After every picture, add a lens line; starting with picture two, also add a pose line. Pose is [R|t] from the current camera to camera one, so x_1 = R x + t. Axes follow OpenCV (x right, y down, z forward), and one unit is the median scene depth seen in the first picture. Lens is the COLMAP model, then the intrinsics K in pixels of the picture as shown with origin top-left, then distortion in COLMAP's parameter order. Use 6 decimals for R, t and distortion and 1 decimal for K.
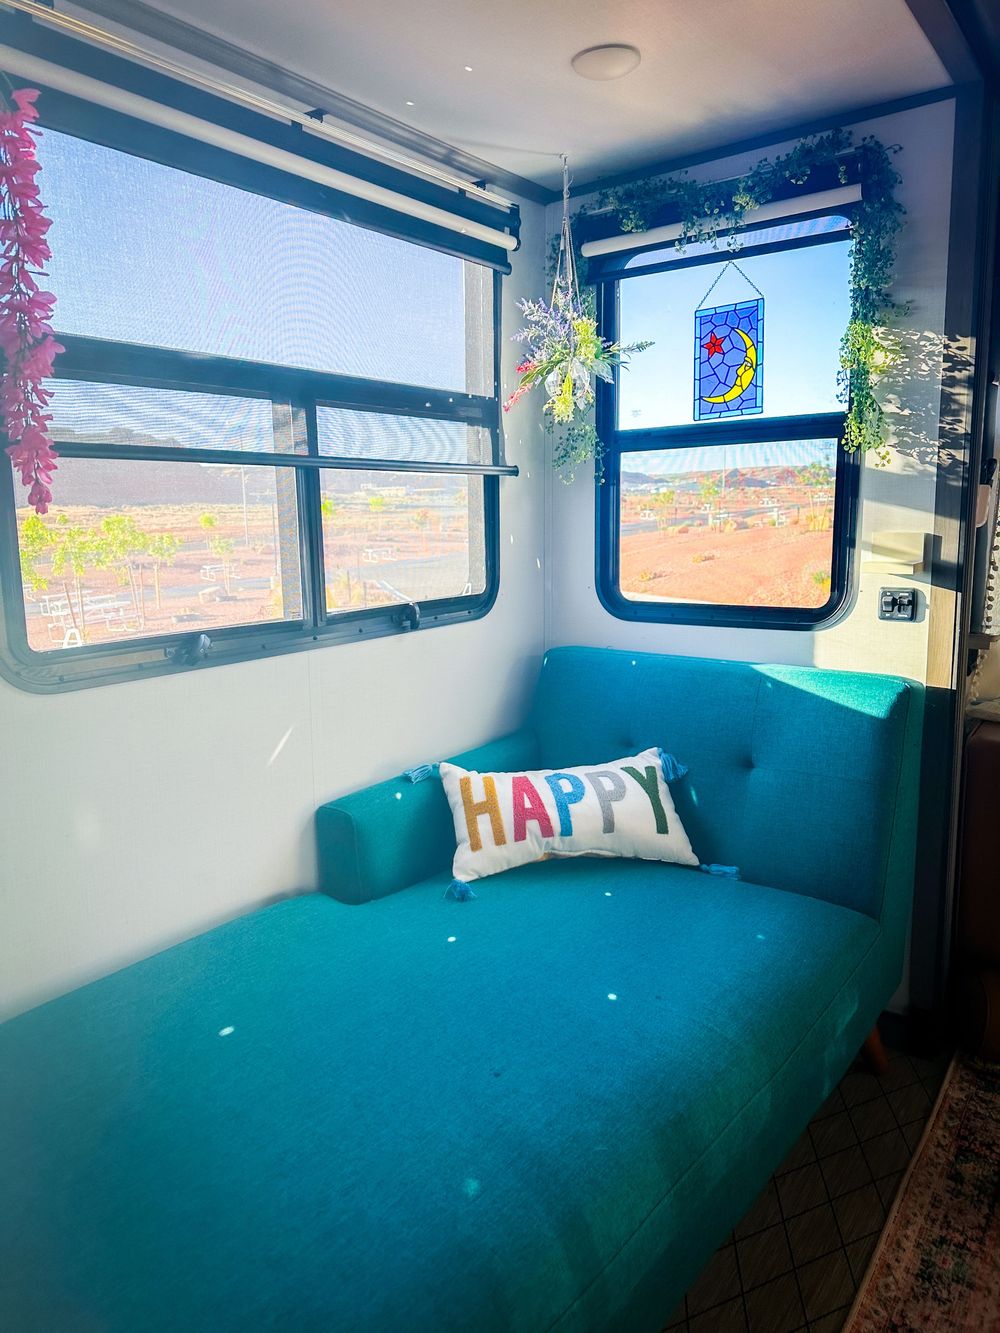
lens RADIAL K [[947.9, 0, 499.3], [0, 947.9, 665.1], [0, 0, 1]] dist [0.043488, -0.035465]
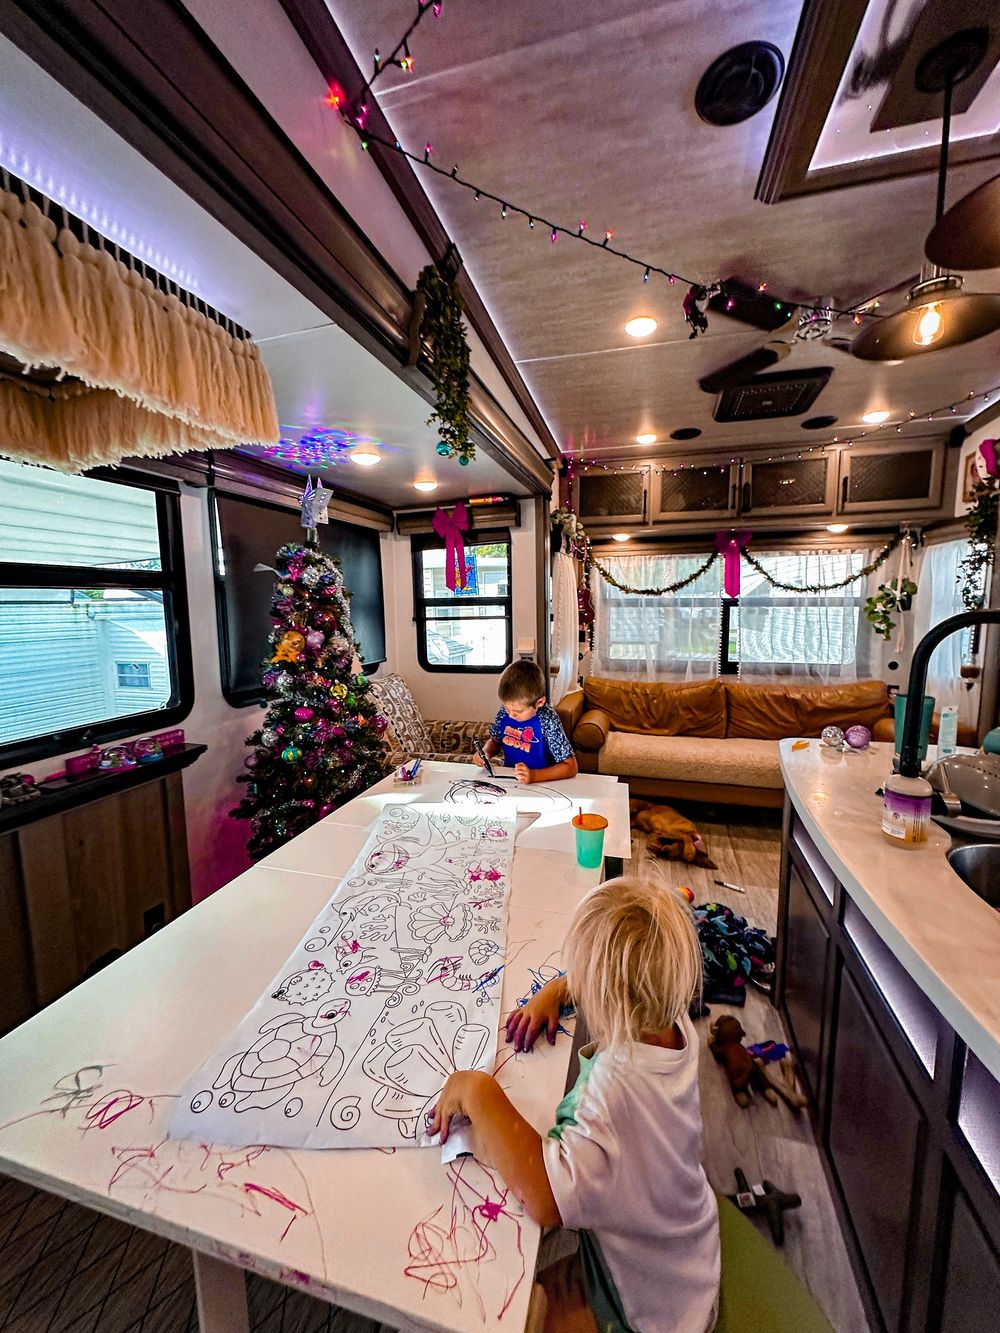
lens RADIAL K [[536.4, 0, 493.3], [0, 536.4, 669.0], [0, 0, 1]] dist [-0.001715, 0.001756]
pose [[0.935418, -0.042015, 0.351039, -0.243306], [0.061428, 0.997126, -0.044345, 0.021241], [-0.348167, 0.063045, 0.935310, -0.459038]]
